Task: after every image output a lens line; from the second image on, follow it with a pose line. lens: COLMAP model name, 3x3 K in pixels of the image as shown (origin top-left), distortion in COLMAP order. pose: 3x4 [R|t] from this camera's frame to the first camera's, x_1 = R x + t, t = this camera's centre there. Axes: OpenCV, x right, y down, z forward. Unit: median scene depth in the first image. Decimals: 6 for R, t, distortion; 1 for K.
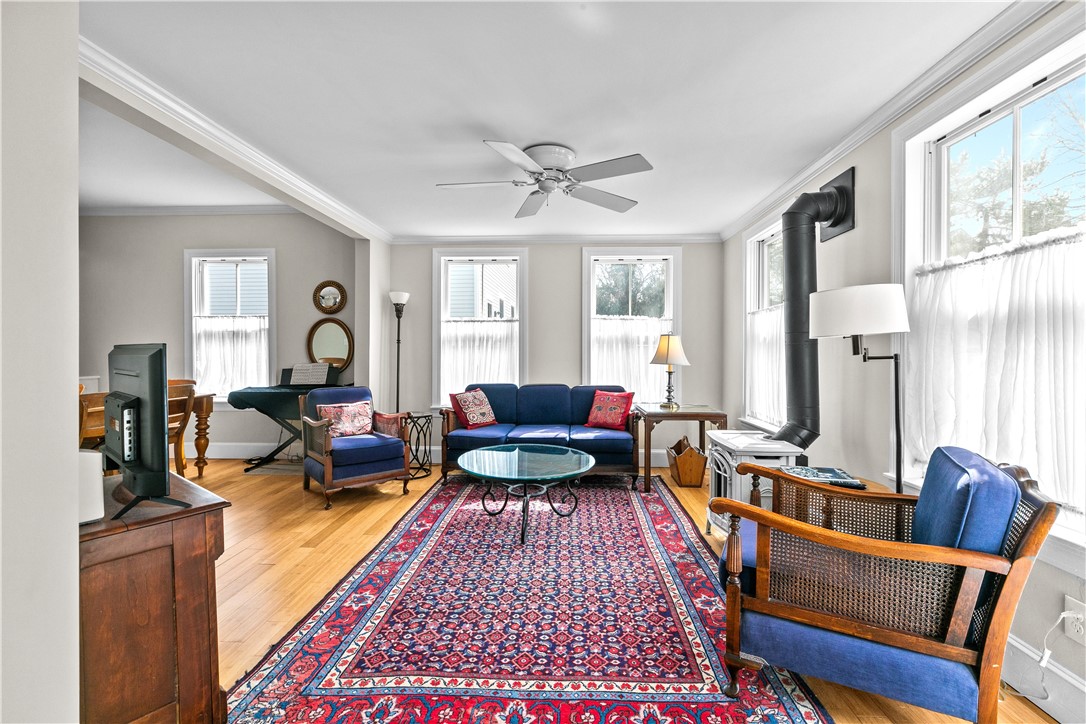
lens RADIAL K [[488.5, 0, 543.0], [0, 488.5, 362.0], [0, 0, 1]] dist [-0.001191, -0.000283]
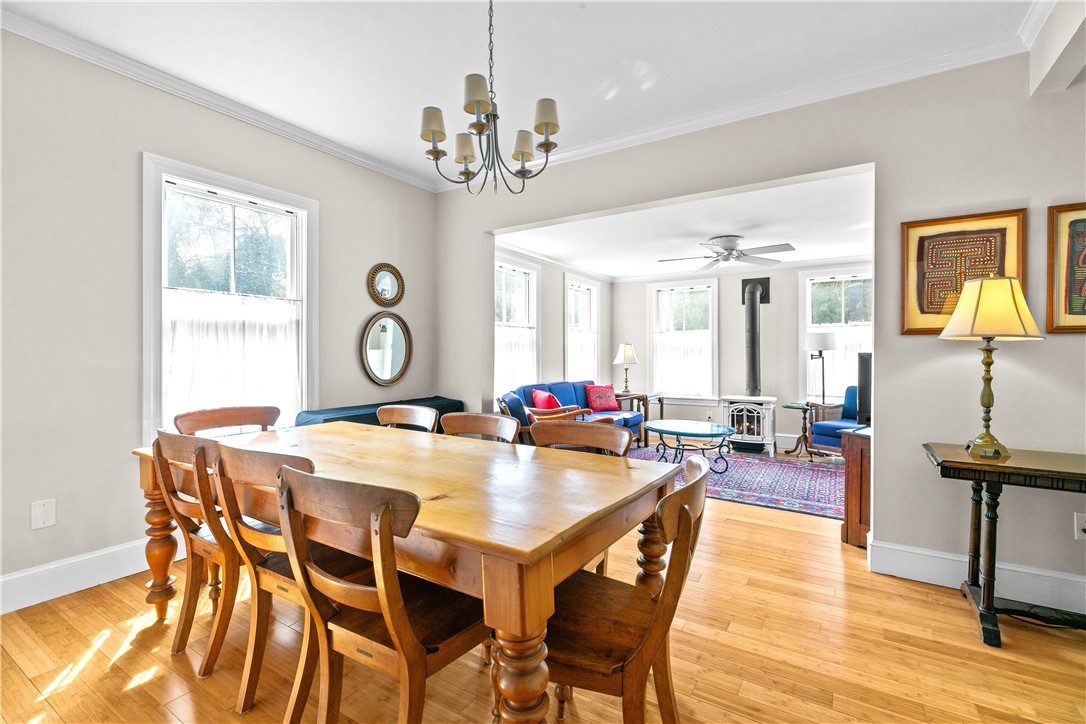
lens RADIAL K [[488.5, 0, 543.0], [0, 488.5, 362.0], [0, 0, 1]] dist [-0.001191, -0.000283]
pose [[0.533669, -0.008137, 0.845654, -0.978578], [0.007113, 0.999962, 0.005133, -0.010190], [-0.845663, 0.003276, 0.533707, 0.354467]]
